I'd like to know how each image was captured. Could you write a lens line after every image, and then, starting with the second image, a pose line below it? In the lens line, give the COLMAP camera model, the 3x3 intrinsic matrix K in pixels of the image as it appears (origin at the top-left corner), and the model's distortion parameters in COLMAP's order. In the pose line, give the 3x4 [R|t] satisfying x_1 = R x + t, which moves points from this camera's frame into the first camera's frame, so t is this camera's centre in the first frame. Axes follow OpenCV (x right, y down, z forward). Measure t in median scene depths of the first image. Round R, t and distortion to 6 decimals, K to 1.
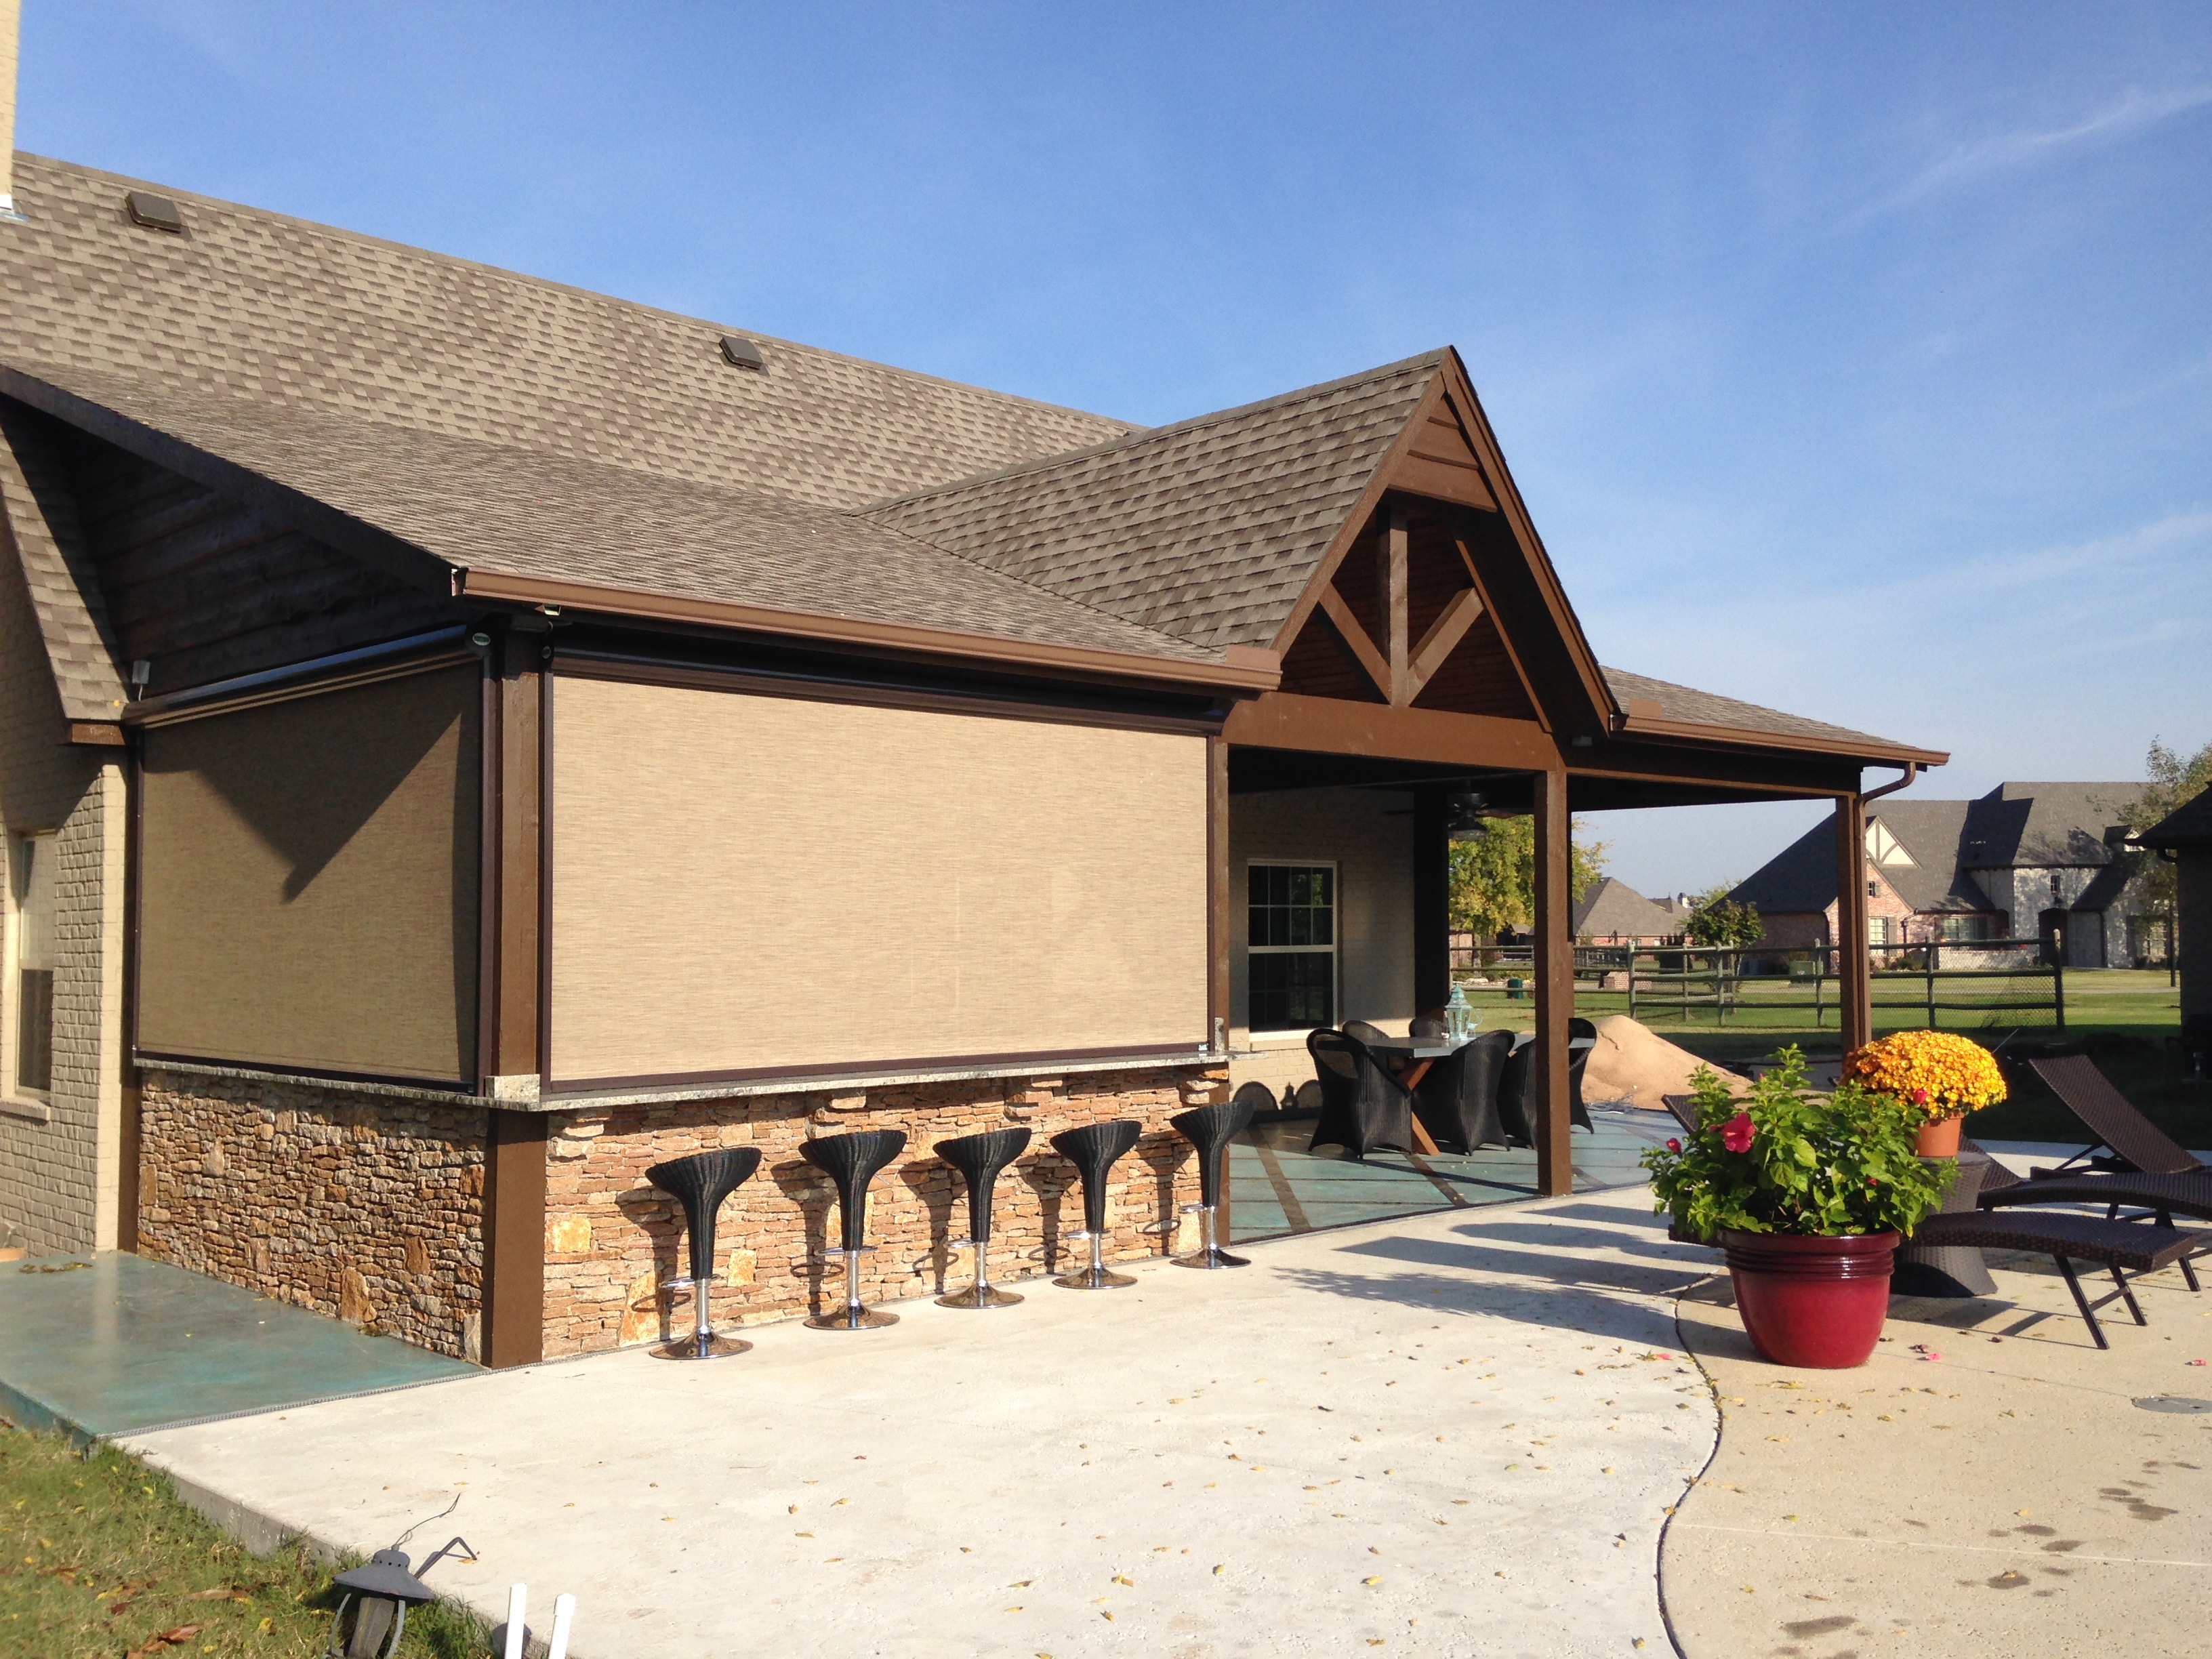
lens RADIAL K [[2006.5, 0, 1094.9], [0, 2006.5, 852.1], [0, 0, 1]] dist [0.082069, 0.000000]
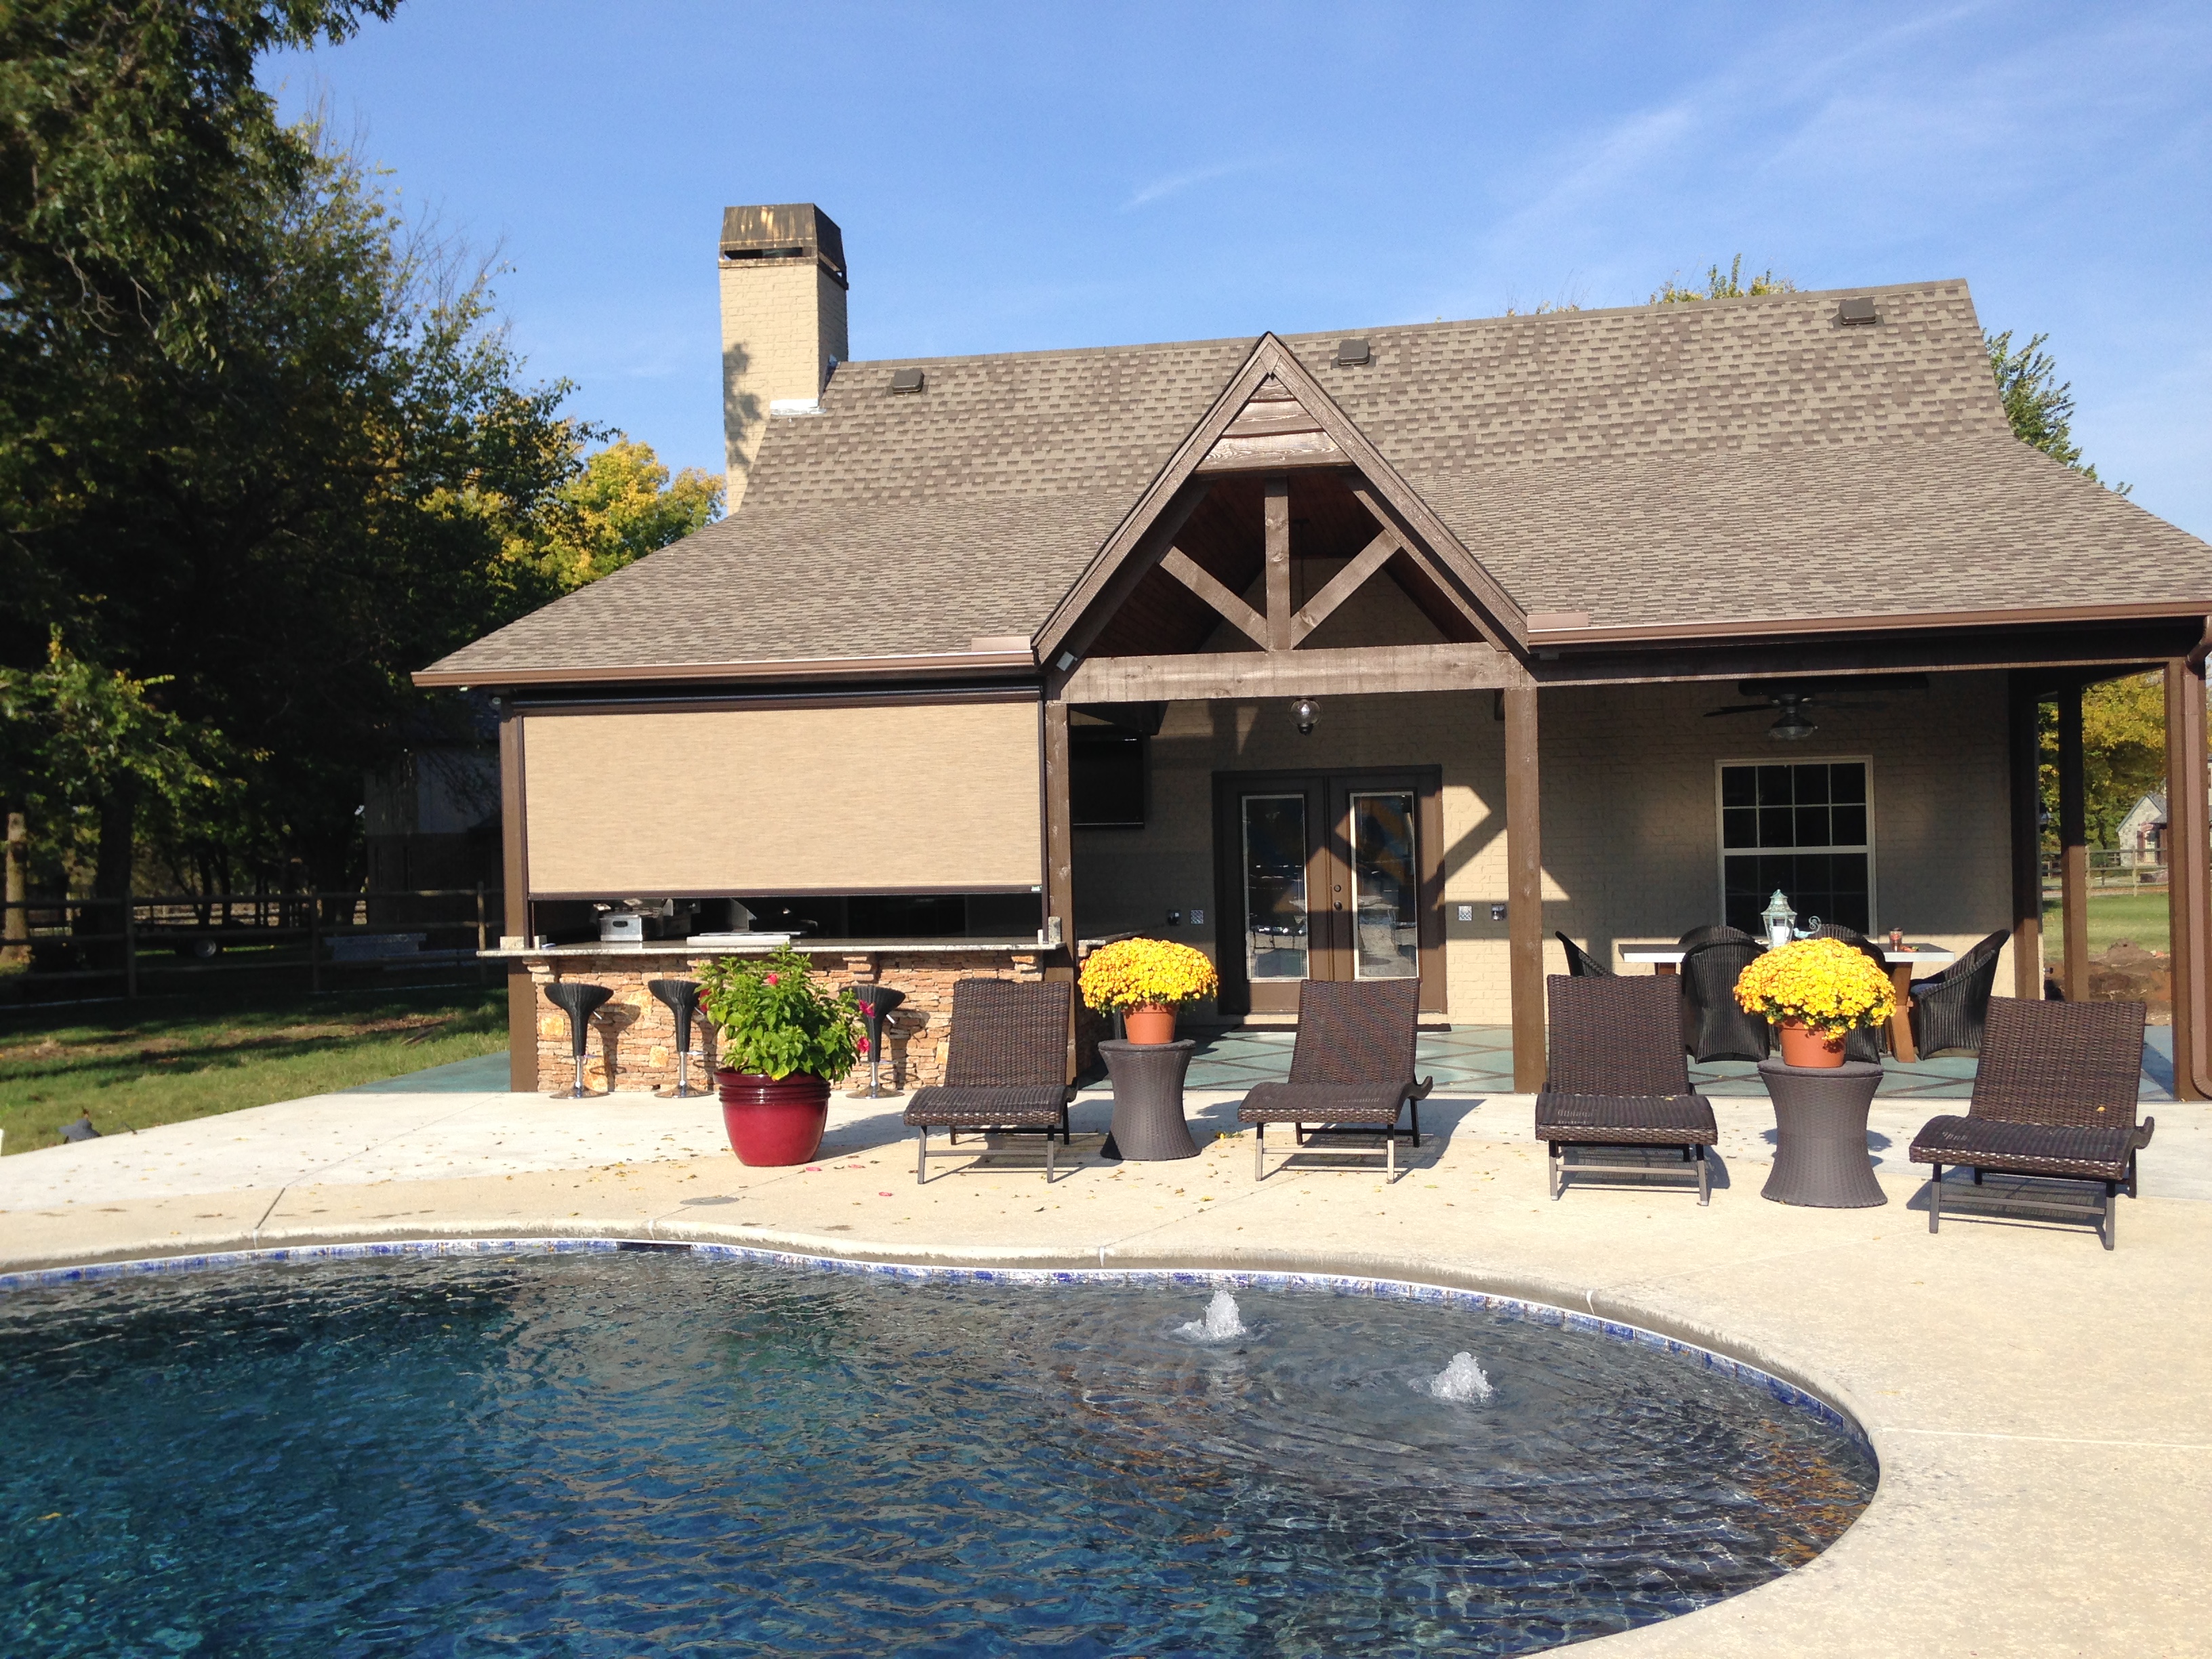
lens RADIAL K [[2006.5, 0, 1155.3], [0, 2006.5, 882.8], [0, 0, 1]] dist [0.082069, 0.000000]
pose [[0.603156, 0.011317, -0.797543, 1.024116], [0.050701, 0.997333, 0.052496, -0.005034], [0.796010, -0.072100, 0.600974, 0.235895]]
